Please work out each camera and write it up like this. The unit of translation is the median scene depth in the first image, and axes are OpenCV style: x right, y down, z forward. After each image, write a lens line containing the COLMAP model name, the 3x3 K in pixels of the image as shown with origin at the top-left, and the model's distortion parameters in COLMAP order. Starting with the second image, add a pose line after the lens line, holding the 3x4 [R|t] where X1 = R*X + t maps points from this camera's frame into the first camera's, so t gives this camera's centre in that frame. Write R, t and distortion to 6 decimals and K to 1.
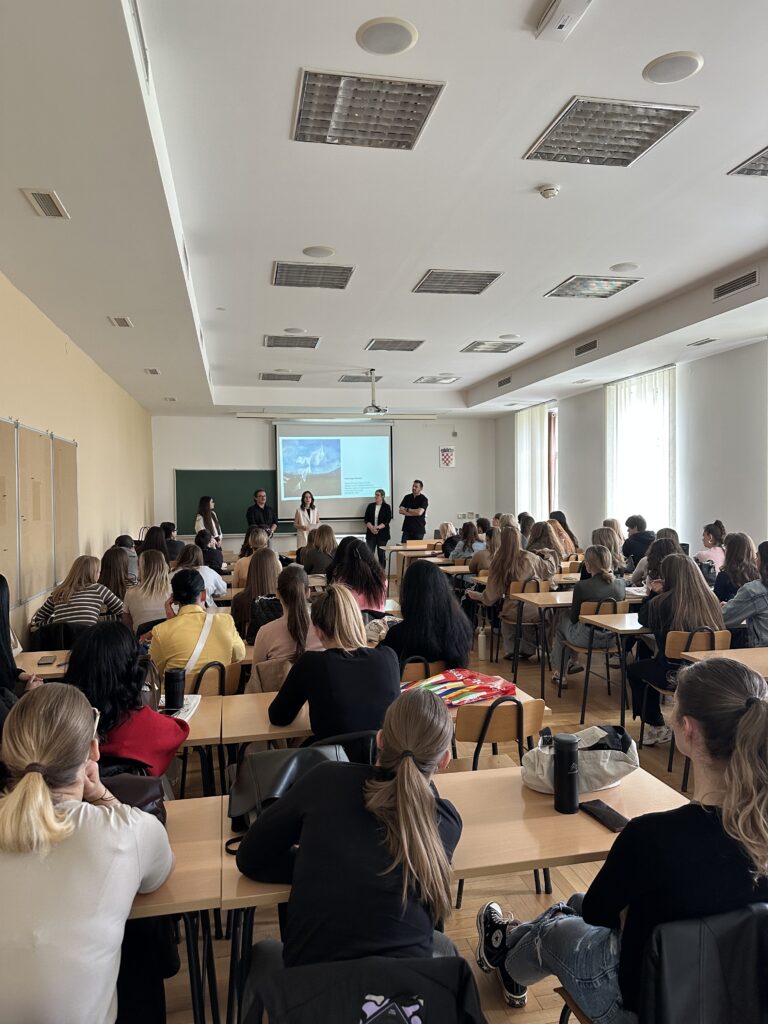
lens RADIAL K [[735.8, 0, 384.0], [0, 735.8, 512.0], [0, 0, 1]] dist [-0.005260, -0.002147]
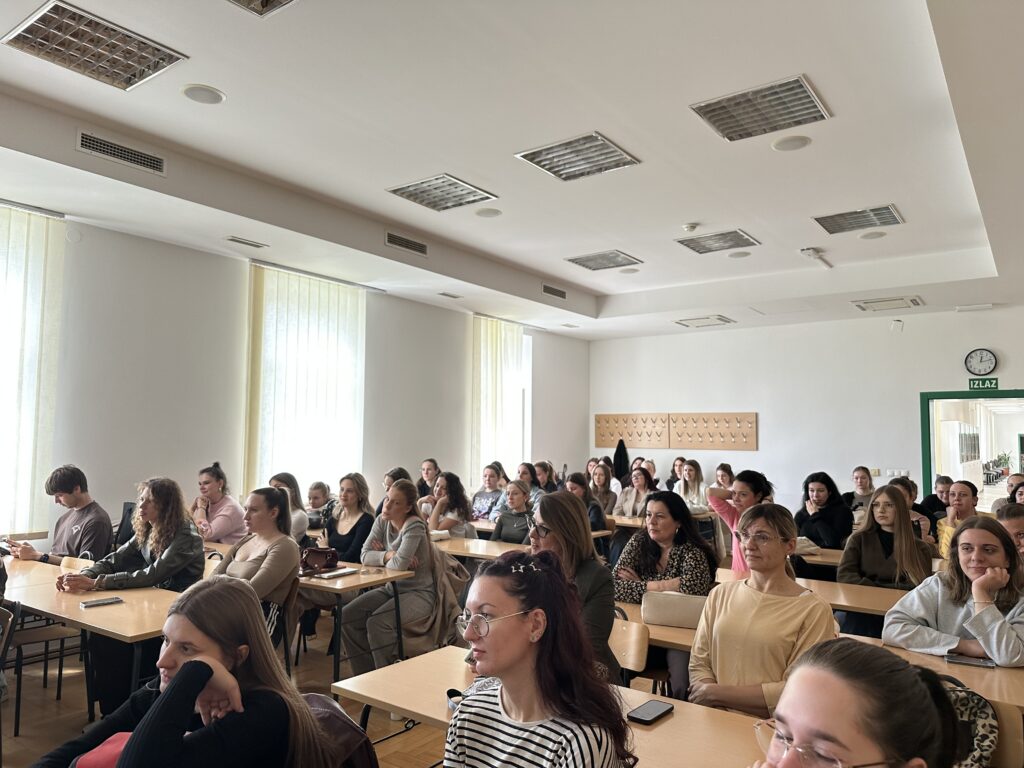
lens RADIAL K [[735.8, 0, 512.0], [0, 735.8, 384.0], [0, 0, 1]] dist [-0.005260, -0.002147]
pose [[-0.673742, 0.075459, 0.735104, -0.581981], [0.022959, 0.996430, -0.081242, -0.001675], [-0.738610, -0.037859, -0.673069, 2.164485]]
